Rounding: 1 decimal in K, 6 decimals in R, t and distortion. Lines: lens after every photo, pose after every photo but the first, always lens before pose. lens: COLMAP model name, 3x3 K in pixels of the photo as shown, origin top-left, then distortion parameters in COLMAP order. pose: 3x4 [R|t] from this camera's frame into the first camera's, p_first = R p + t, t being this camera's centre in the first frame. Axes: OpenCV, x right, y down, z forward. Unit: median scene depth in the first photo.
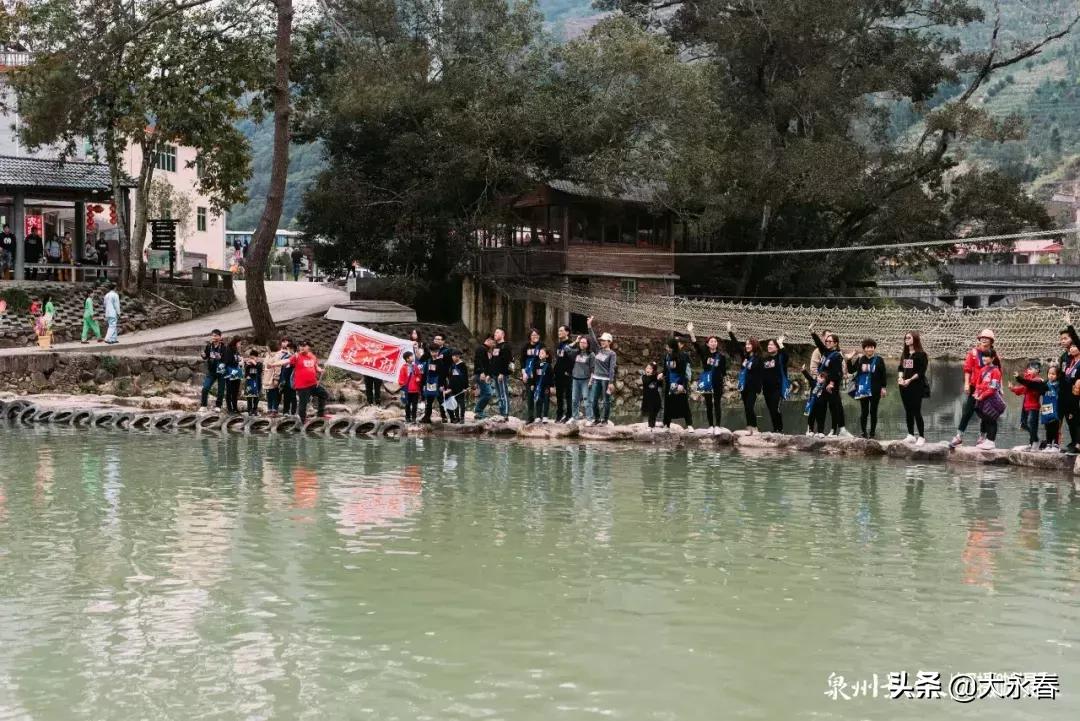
lens RADIAL K [[1398.8, 0, 540.0], [0, 1398.8, 360.5], [0, 0, 1]] dist [-0.008396, 0.027345]
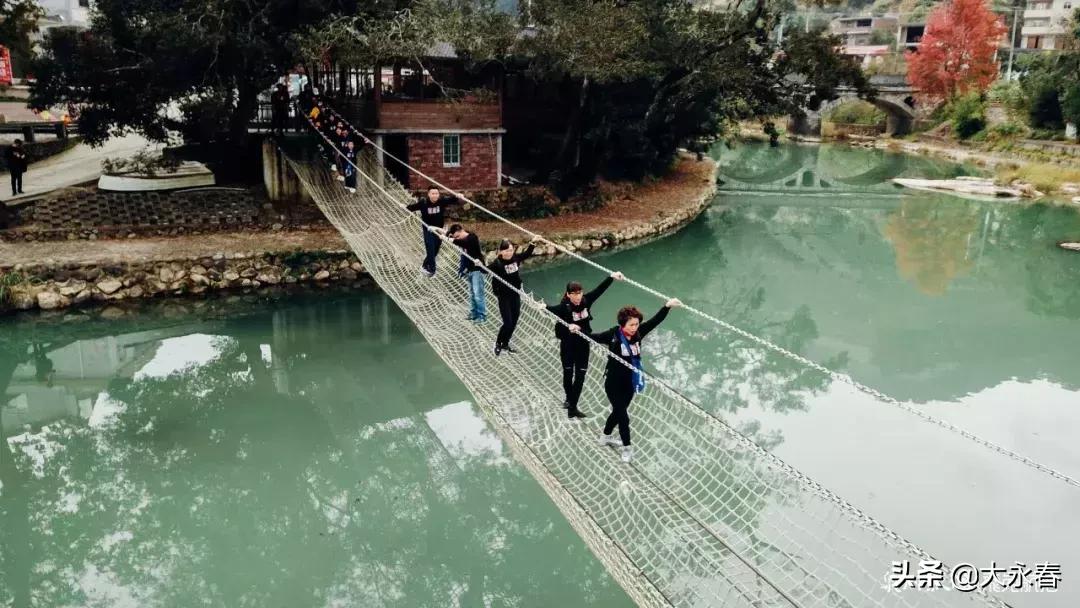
lens RADIAL K [[843.7, 0, 540.0], [0, 843.7, 304.0], [0, 0, 1]] dist [0.000565, -0.002693]
pose [[0.999600, 0.025603, -0.011996, 0.152075], [-0.022338, 0.975232, 0.220053, -0.081297], [0.017333, -0.219697, 0.975414, 0.391987]]
